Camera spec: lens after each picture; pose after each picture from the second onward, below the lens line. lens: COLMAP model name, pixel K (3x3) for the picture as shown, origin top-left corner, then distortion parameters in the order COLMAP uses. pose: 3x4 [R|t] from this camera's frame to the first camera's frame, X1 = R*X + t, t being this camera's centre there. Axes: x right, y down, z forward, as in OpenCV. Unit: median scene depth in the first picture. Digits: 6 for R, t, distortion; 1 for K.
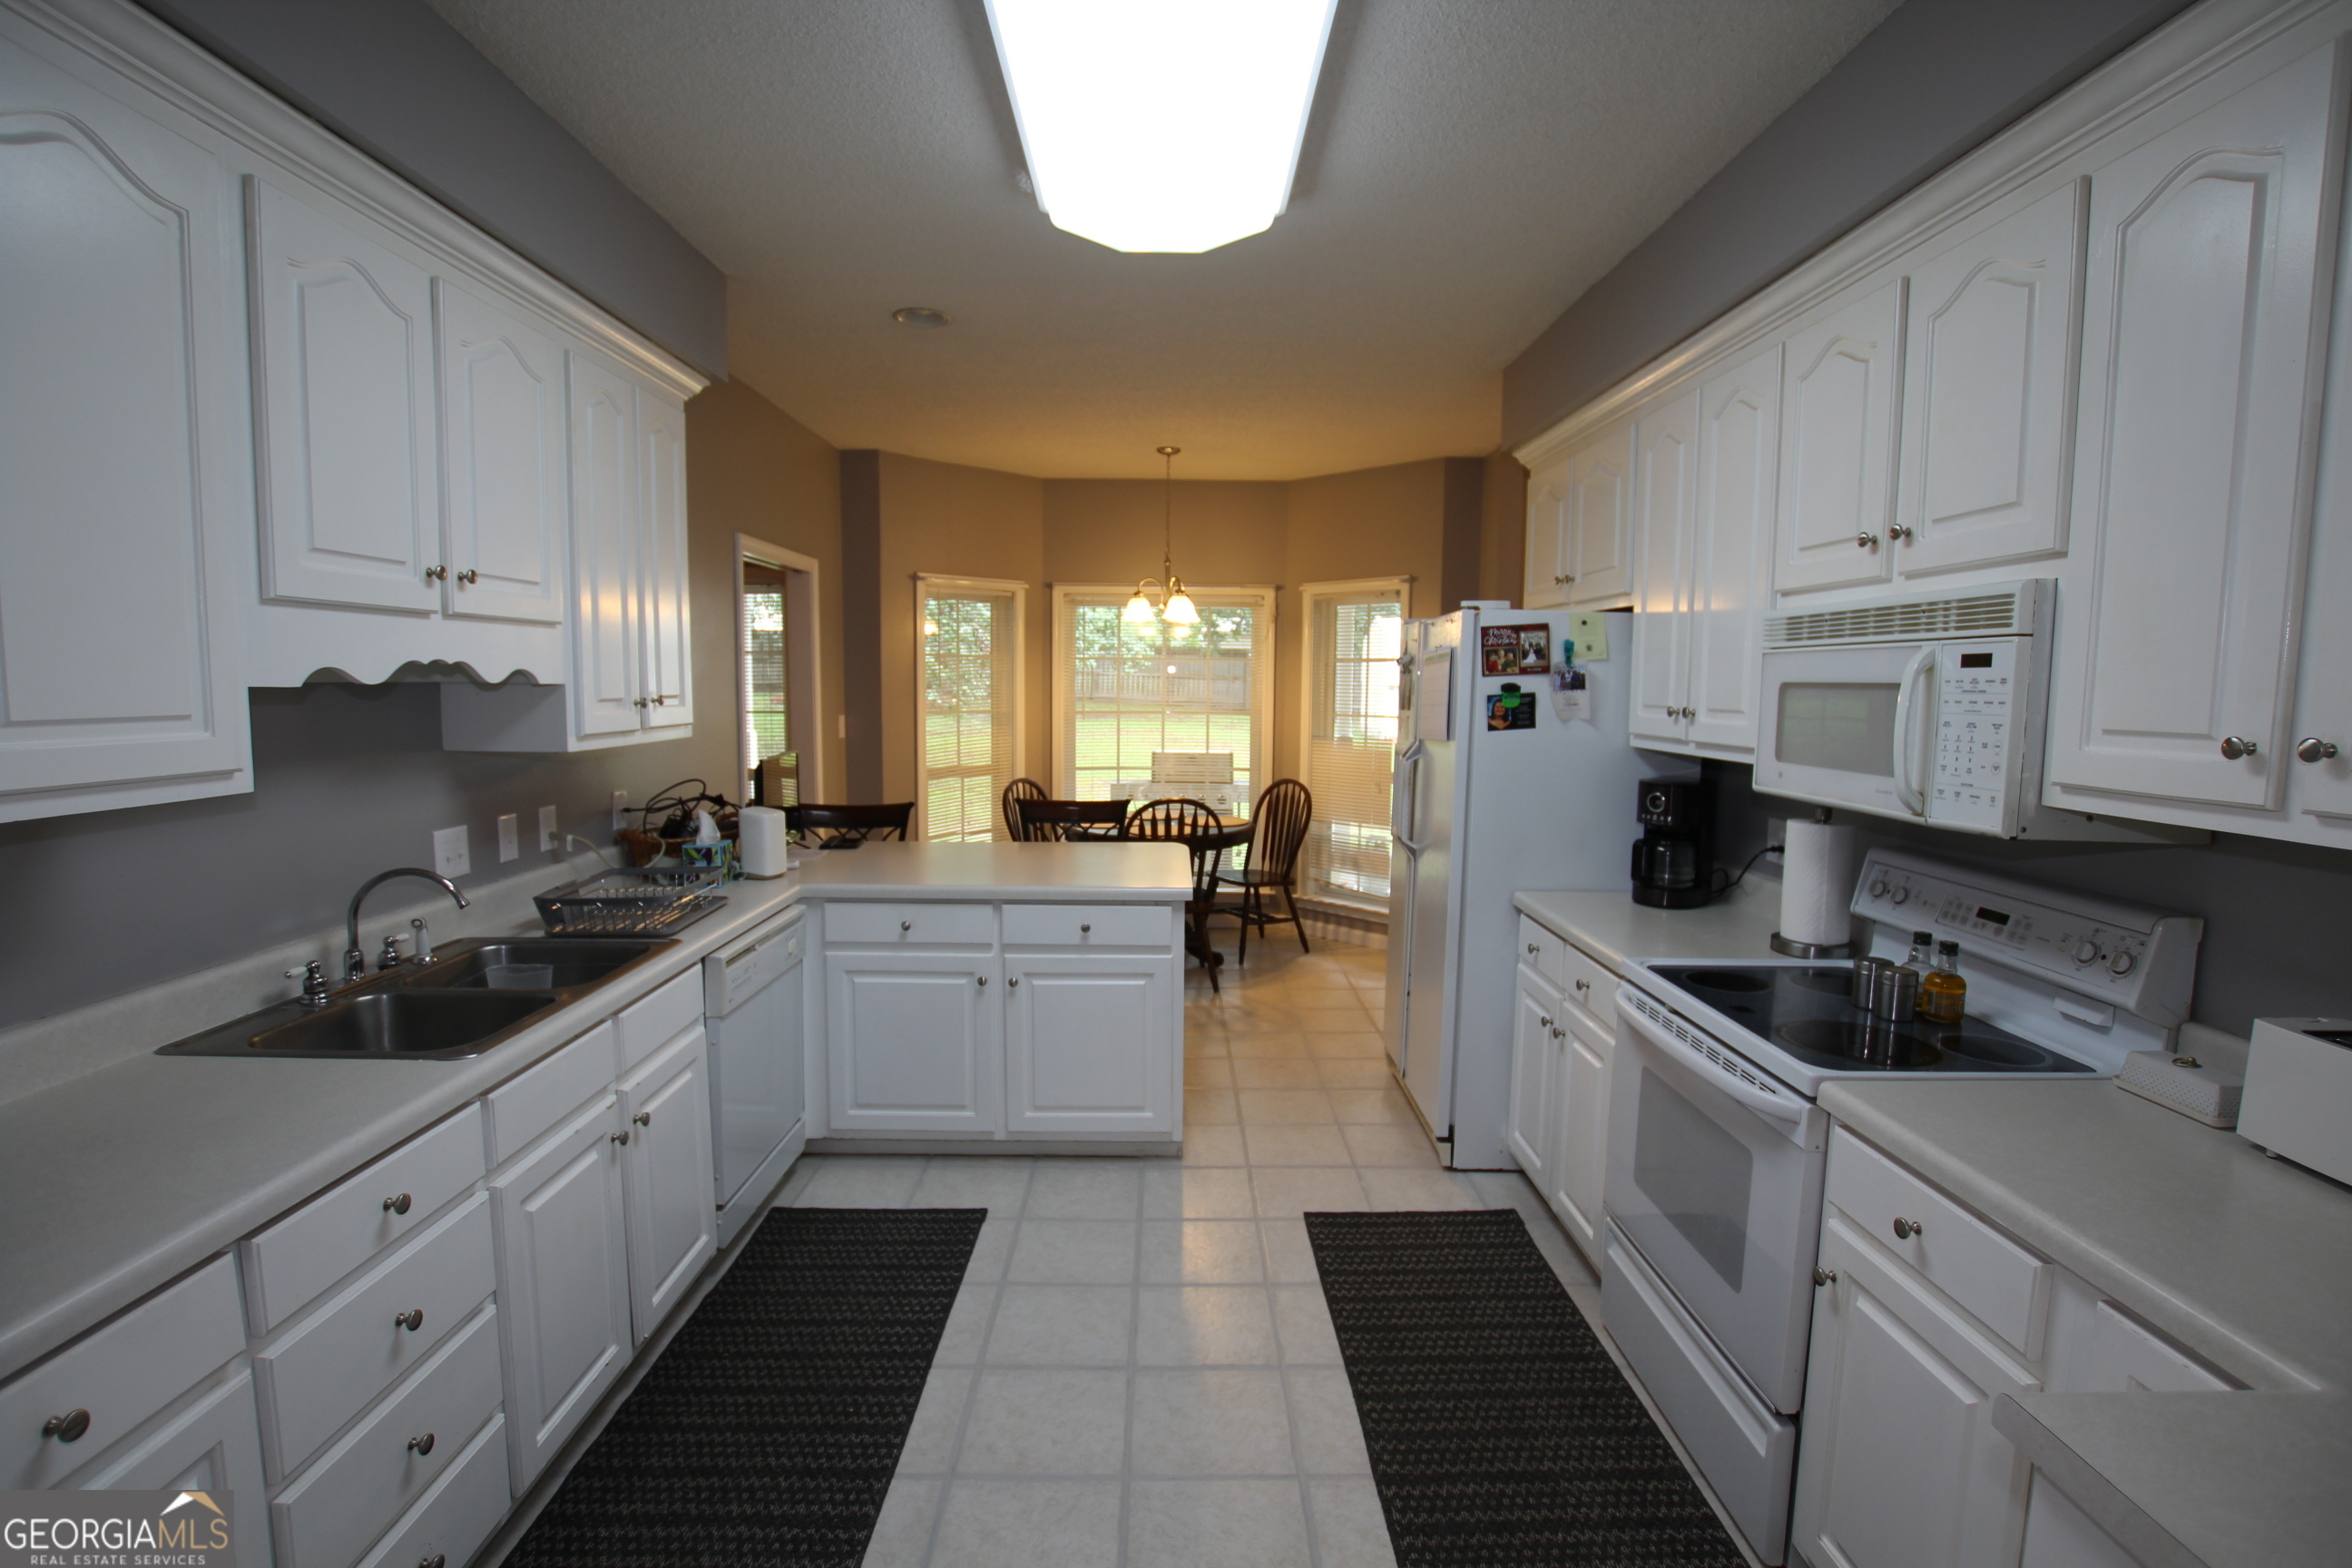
lens RADIAL K [[1088.8, 0, 1177.2], [0, 1088.8, 795.3], [0, 0, 1]] dist [-0.030091, 0.001997]
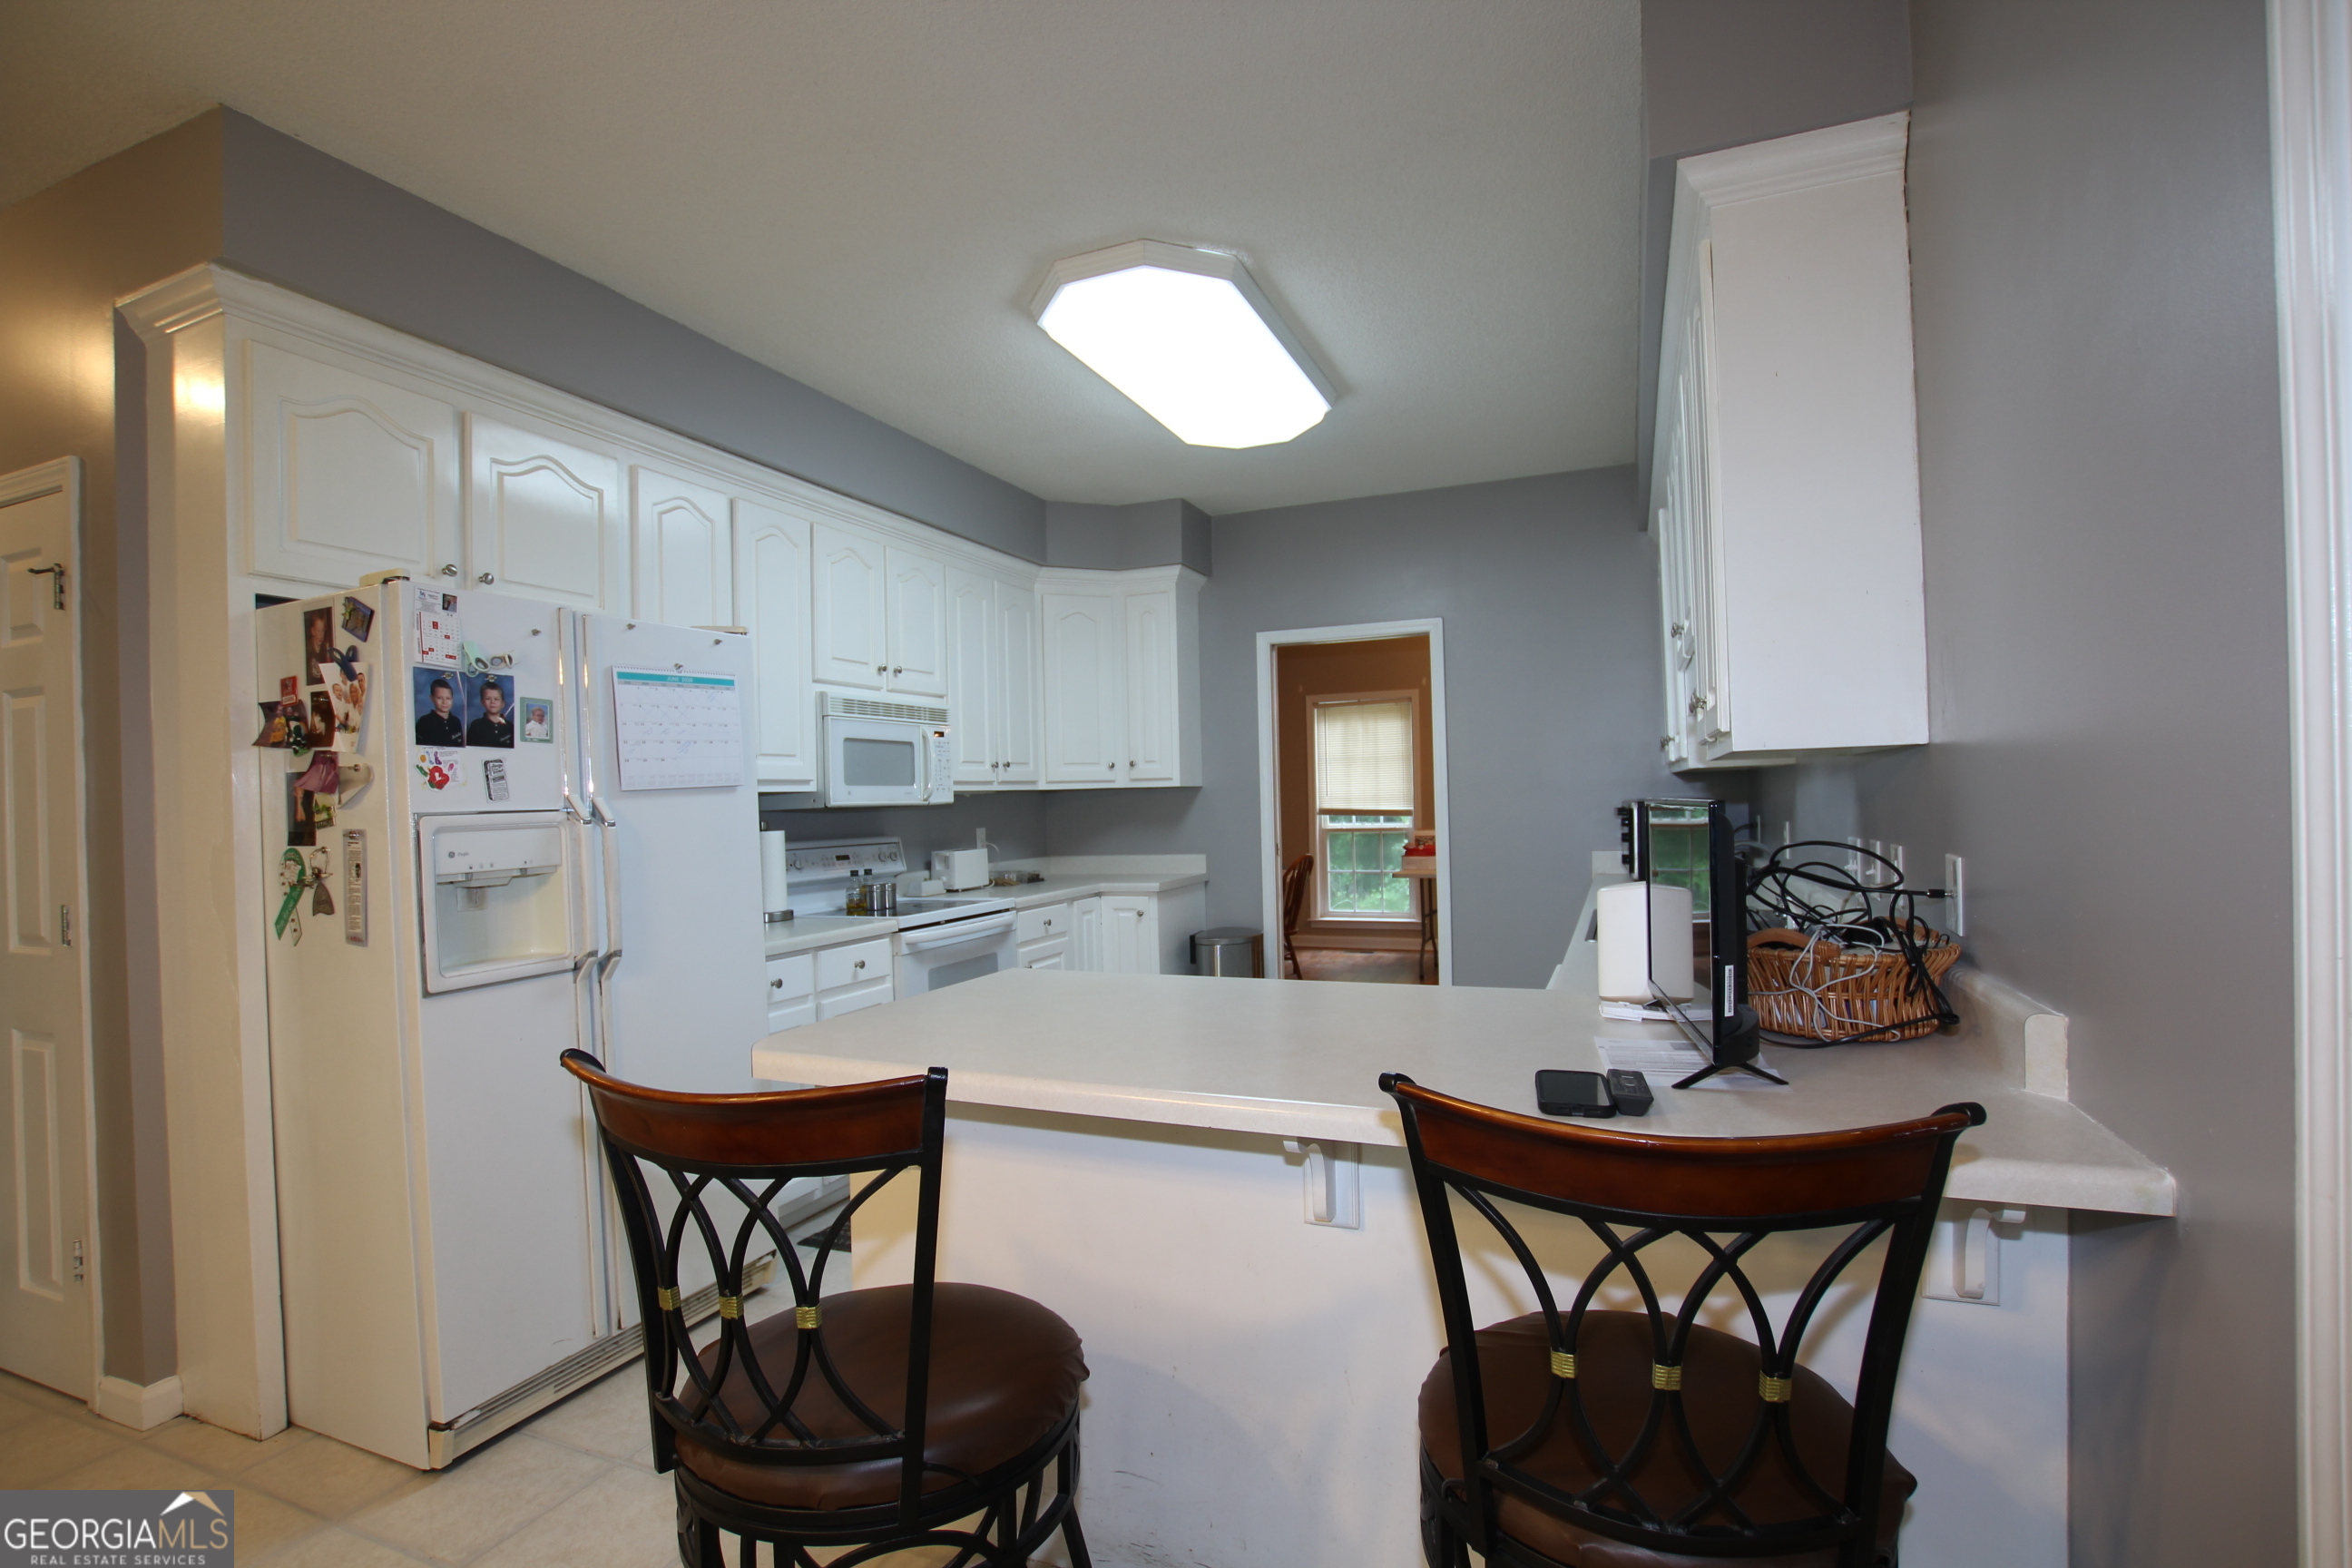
lens RADIAL K [[1088.8, 0, 1177.2], [0, 1088.8, 795.3], [0, 0, 1]] dist [-0.030091, 0.001997]
pose [[-0.919525, 0.012630, 0.392828, -0.444628], [0.056130, 0.993459, 0.099446, -0.122403], [-0.389003, 0.113492, -0.914219, 1.854689]]
